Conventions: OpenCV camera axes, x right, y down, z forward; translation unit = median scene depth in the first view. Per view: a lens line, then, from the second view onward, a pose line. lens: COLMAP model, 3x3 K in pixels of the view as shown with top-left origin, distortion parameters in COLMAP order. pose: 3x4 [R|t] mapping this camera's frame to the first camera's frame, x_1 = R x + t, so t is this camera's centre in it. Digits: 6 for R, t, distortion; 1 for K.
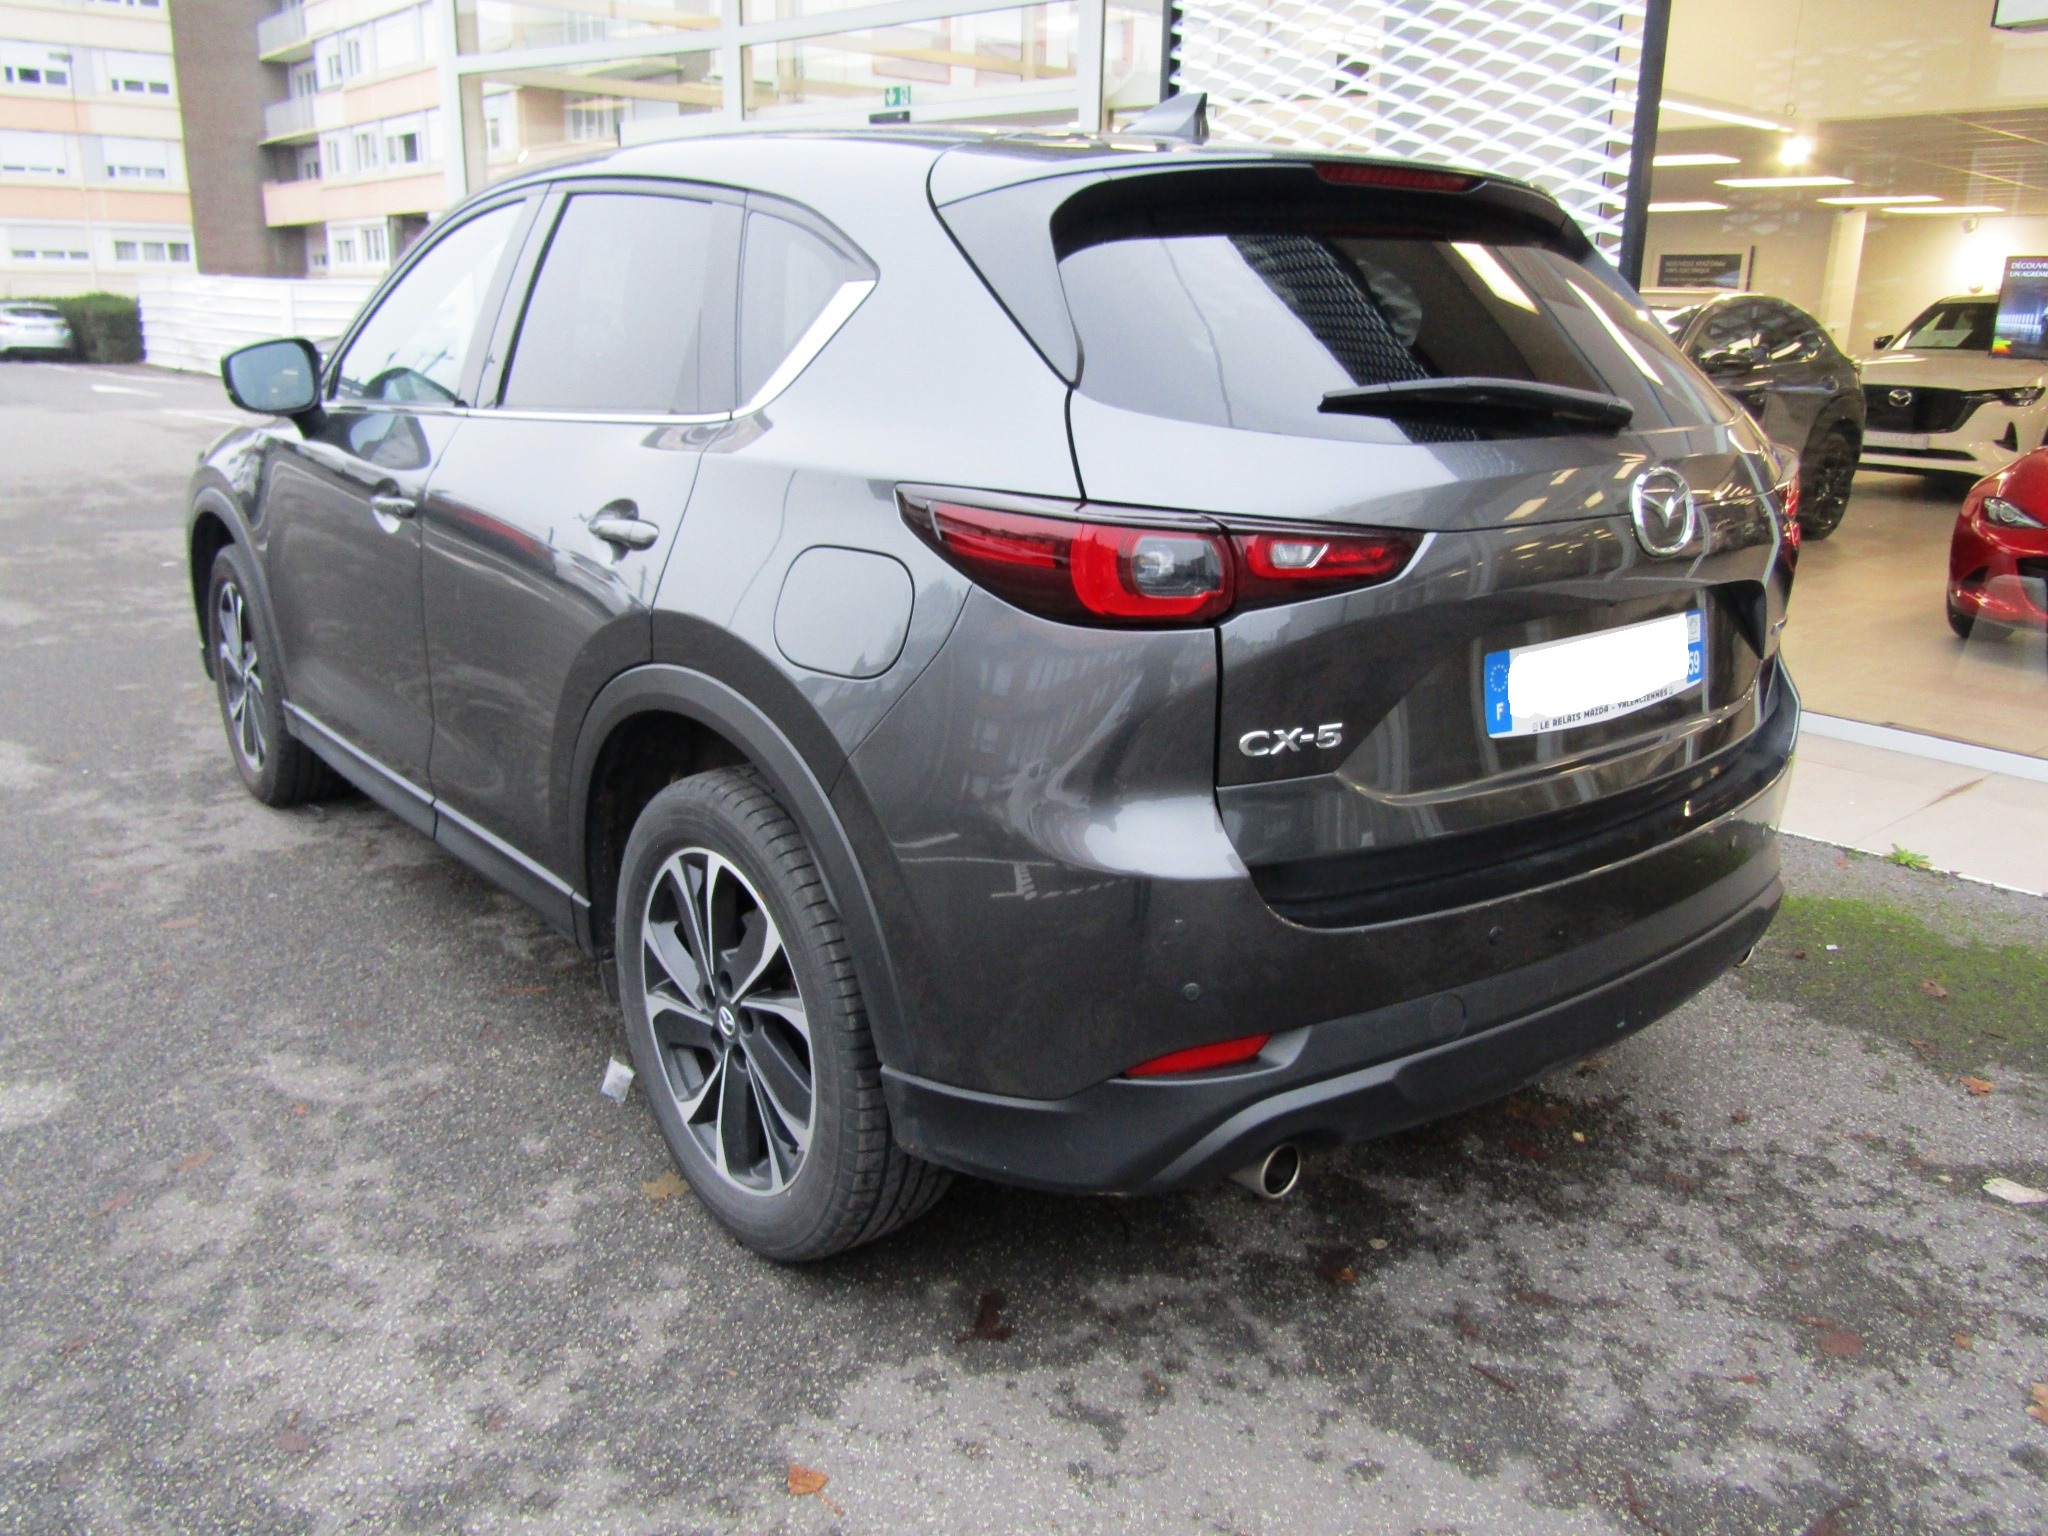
lens RADIAL K [[1598.1, 0, 1030.5], [0, 1598.1, 762.1], [0, 0, 1]] dist [-0.022479, -0.001593]
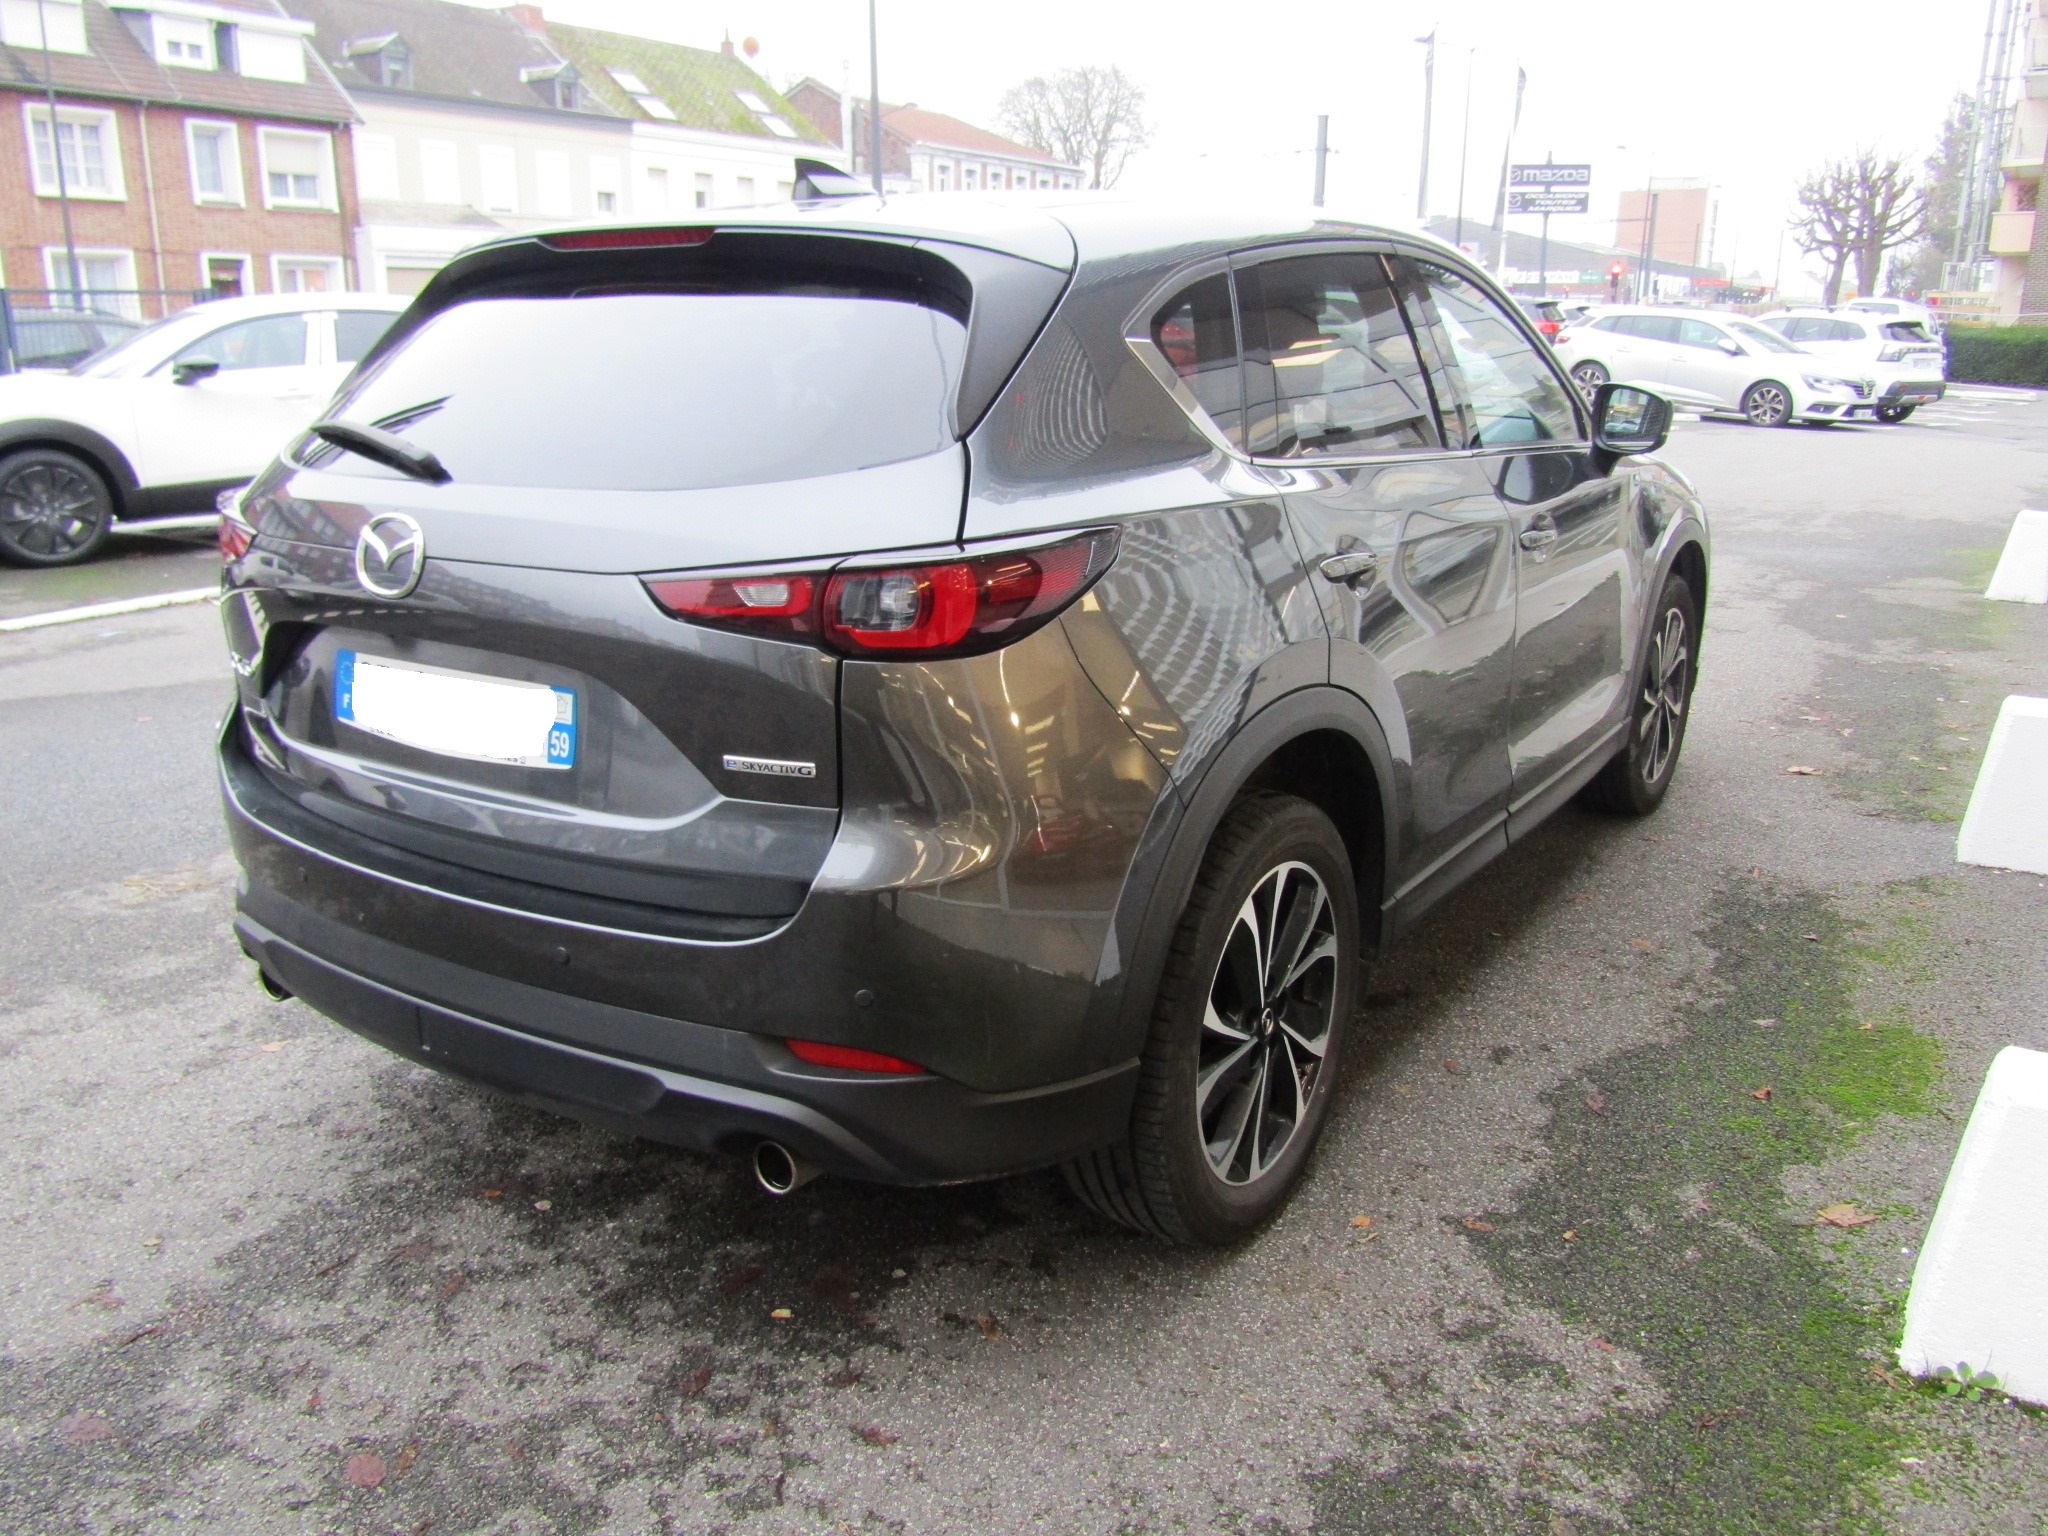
lens RADIAL K [[1598.1, 0, 1030.5], [0, 1598.1, 762.1], [0, 0, 1]] dist [-0.022479, -0.001593]
pose [[0.297669, 0.236325, -0.924956, 1.227535], [-0.262419, 0.951809, 0.158734, -0.245368], [0.917894, 0.195476, 0.345341, 0.843976]]
